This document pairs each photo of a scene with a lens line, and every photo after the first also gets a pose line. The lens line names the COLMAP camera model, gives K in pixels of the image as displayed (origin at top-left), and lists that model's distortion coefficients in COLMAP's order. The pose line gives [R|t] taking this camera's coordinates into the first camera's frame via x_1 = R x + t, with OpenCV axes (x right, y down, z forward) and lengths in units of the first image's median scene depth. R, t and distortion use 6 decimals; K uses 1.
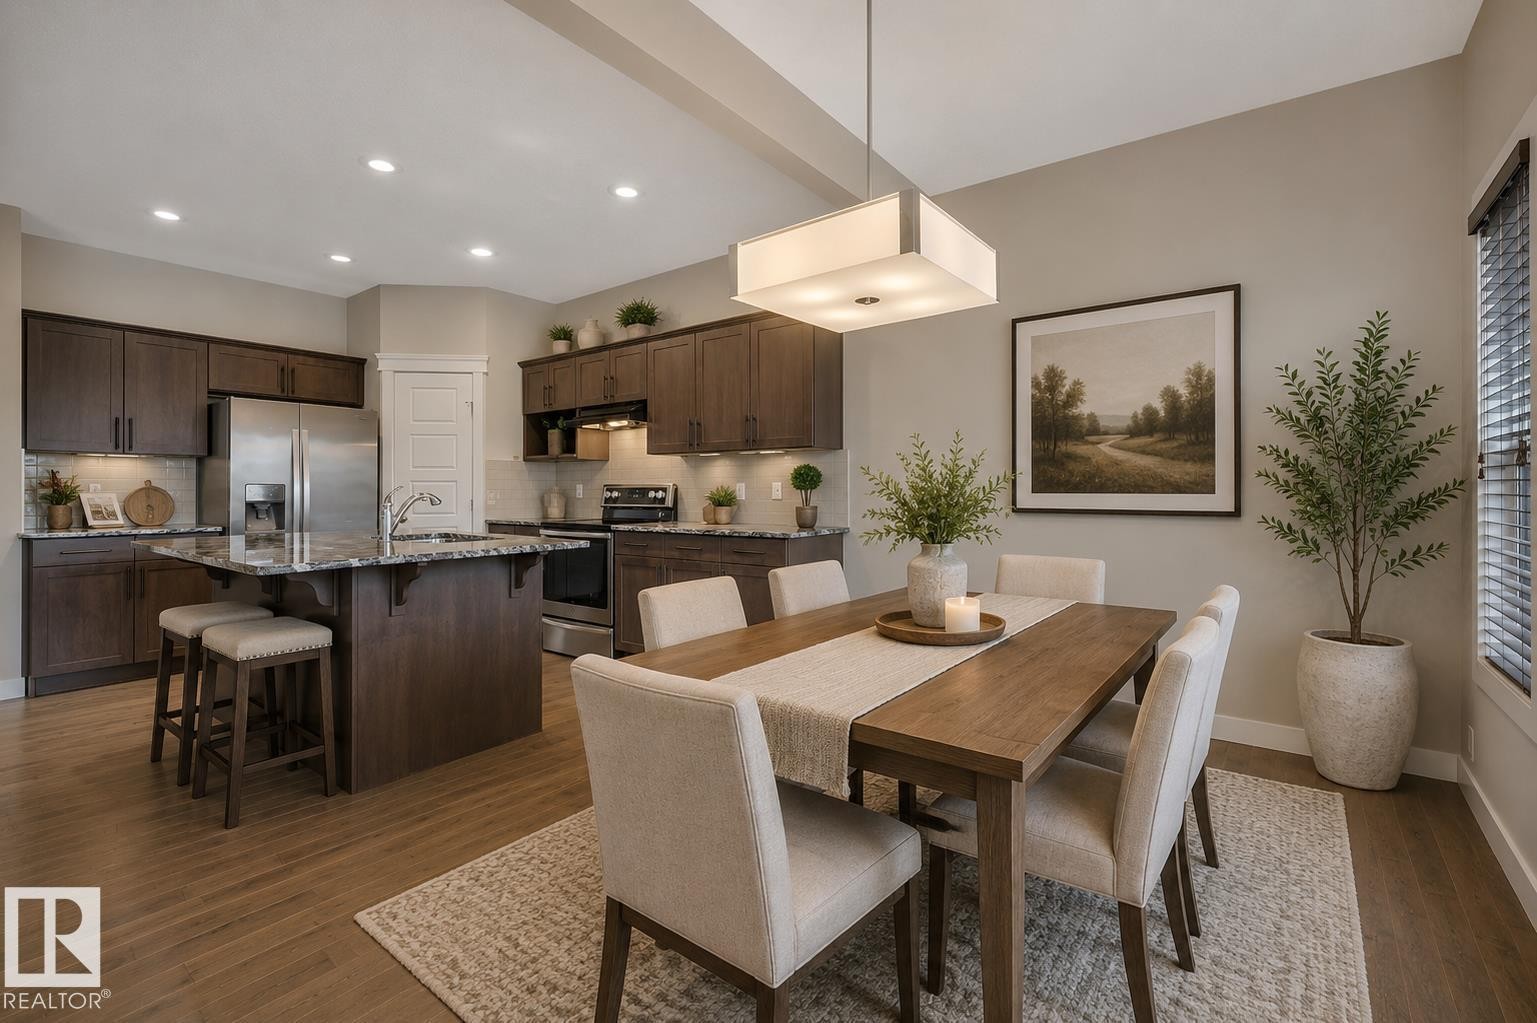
lens RADIAL K [[638.2, 0, 768.5], [0, 638.2, 511.5], [0, 0, 1]] dist [-0.000335, -0.000049]
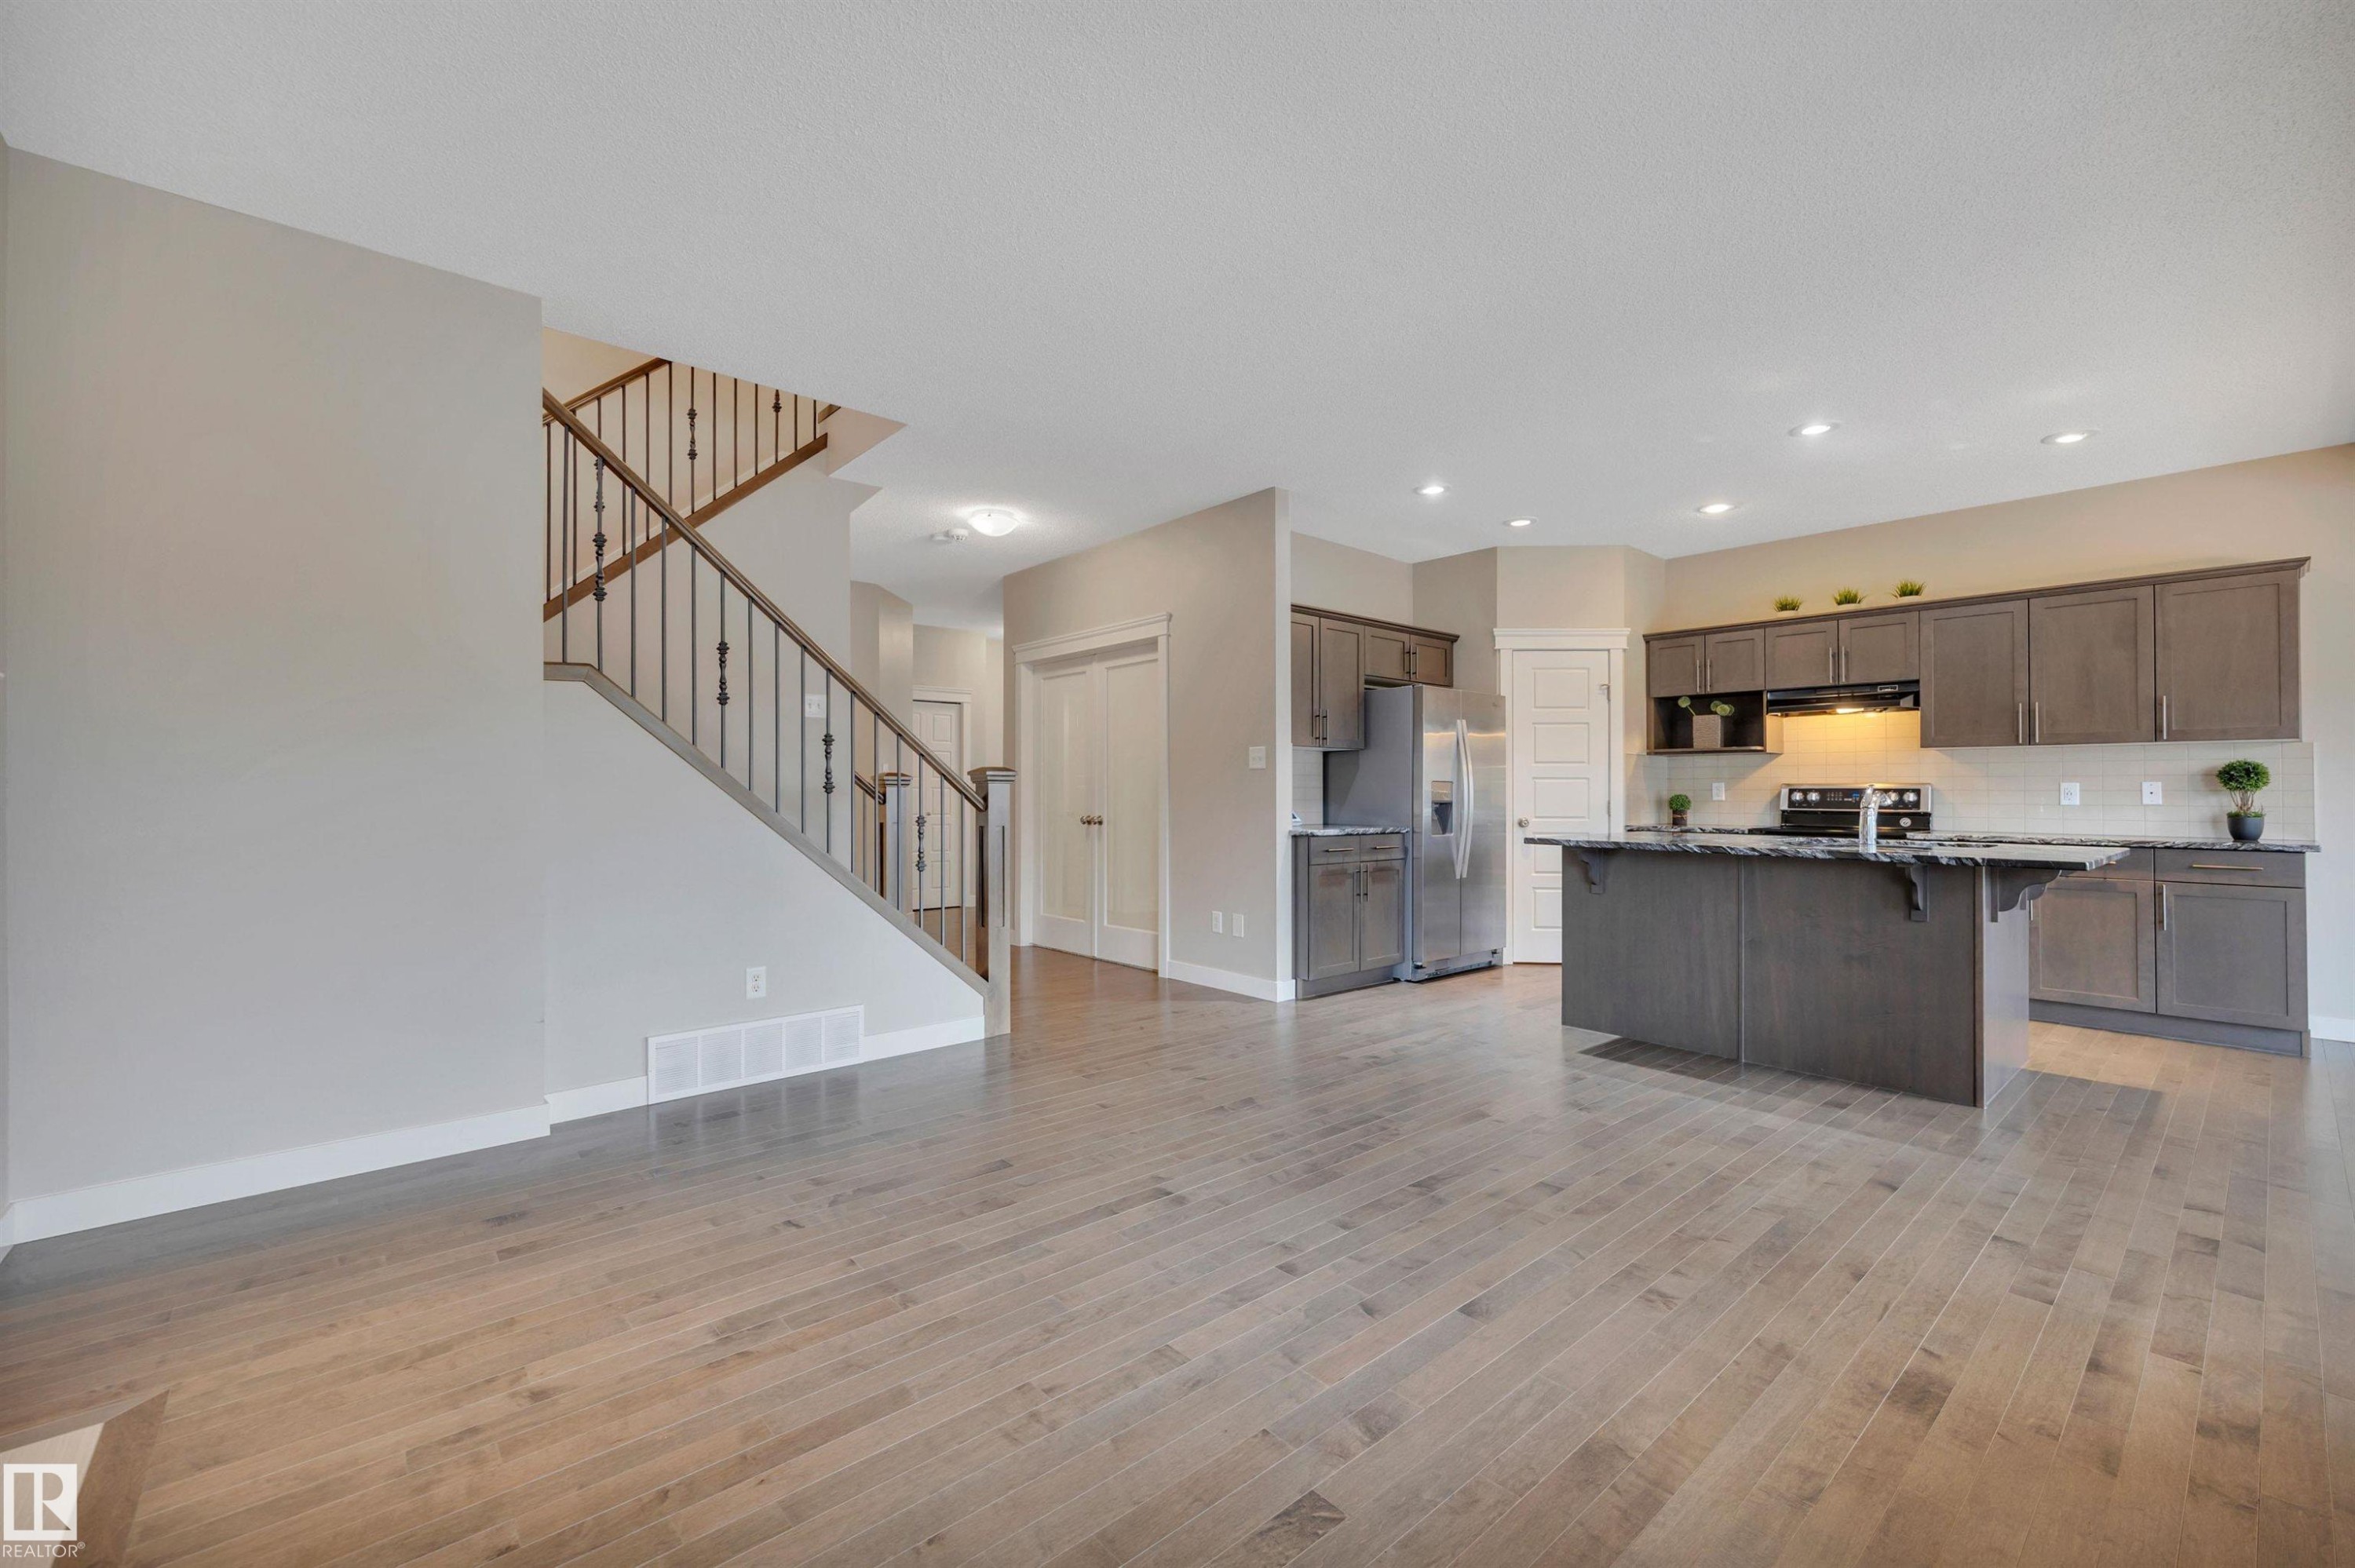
lens RADIAL K [[953.1, 0, 1177.5], [0, 953.1, 784.0], [0, 0, 1]] dist [0.000827, 0.000103]
pose [[0.974019, 0.006426, -0.226374, -0.774659], [-0.019245, 0.998330, -0.054465, 0.037520], [0.225646, 0.057407, 0.972517, -0.335526]]
